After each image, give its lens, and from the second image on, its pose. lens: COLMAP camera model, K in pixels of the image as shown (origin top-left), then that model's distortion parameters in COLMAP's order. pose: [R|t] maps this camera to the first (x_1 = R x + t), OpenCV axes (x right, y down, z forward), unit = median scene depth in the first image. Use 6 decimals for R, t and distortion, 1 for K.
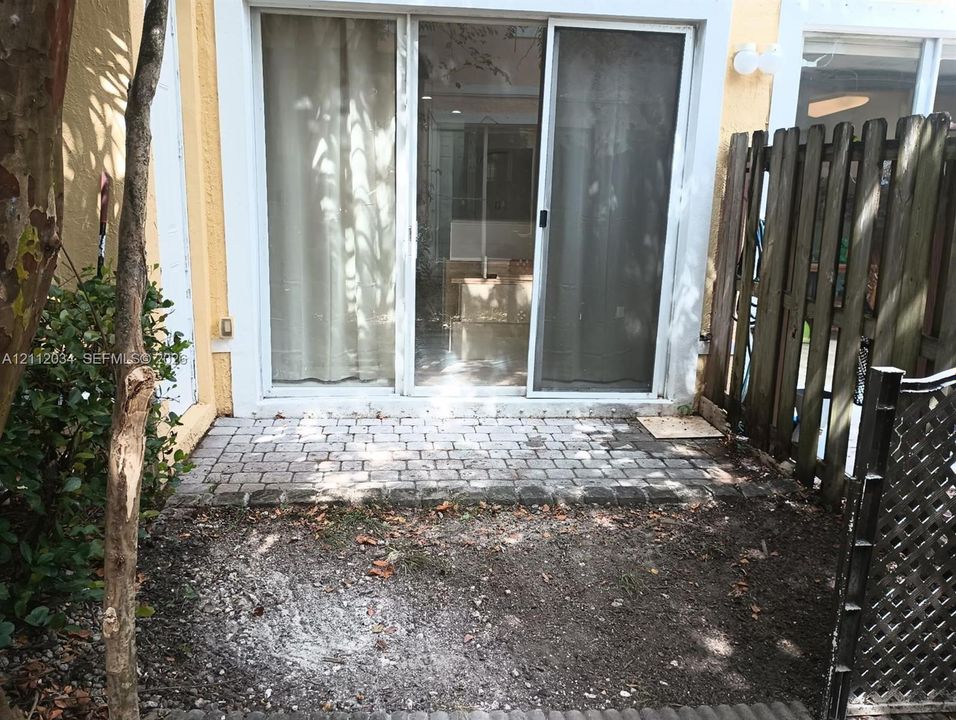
lens RADIAL K [[788.4, 0, 480.1], [0, 788.4, 361.6], [0, 0, 1]] dist [0.045648, -0.052143]
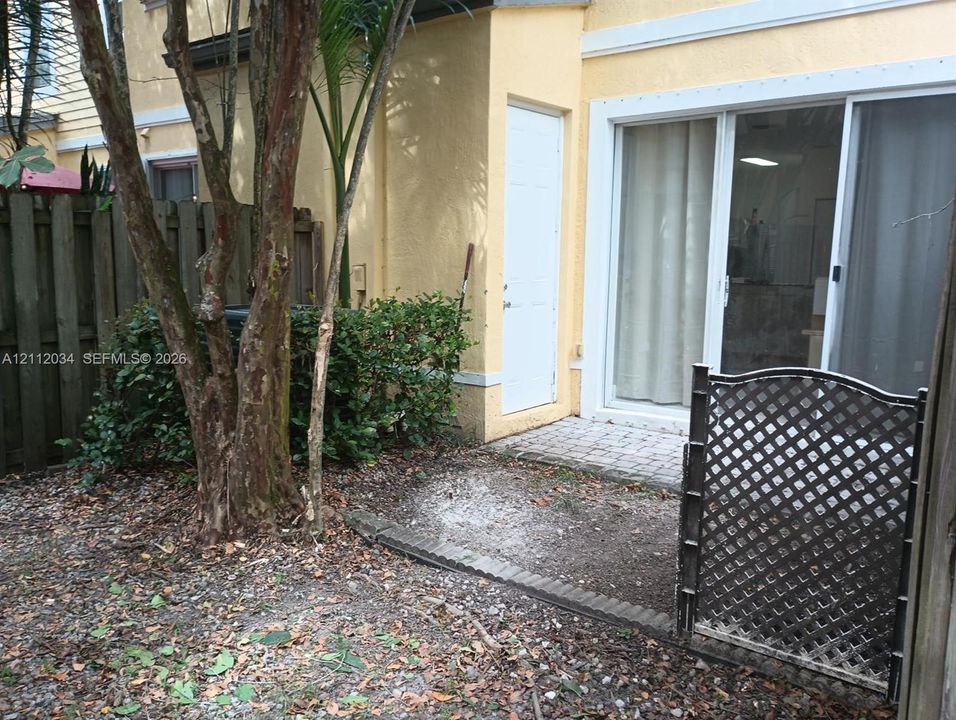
lens RADIAL K [[788.4, 0, 475.3], [0, 788.4, 359.6], [0, 0, 1]] dist [0.045648, -0.052143]
pose [[0.718263, 0.075570, -0.691655, 0.604769], [-0.138159, 0.989780, -0.035331, 0.054296], [0.681917, 0.120935, 0.721363, -0.140642]]
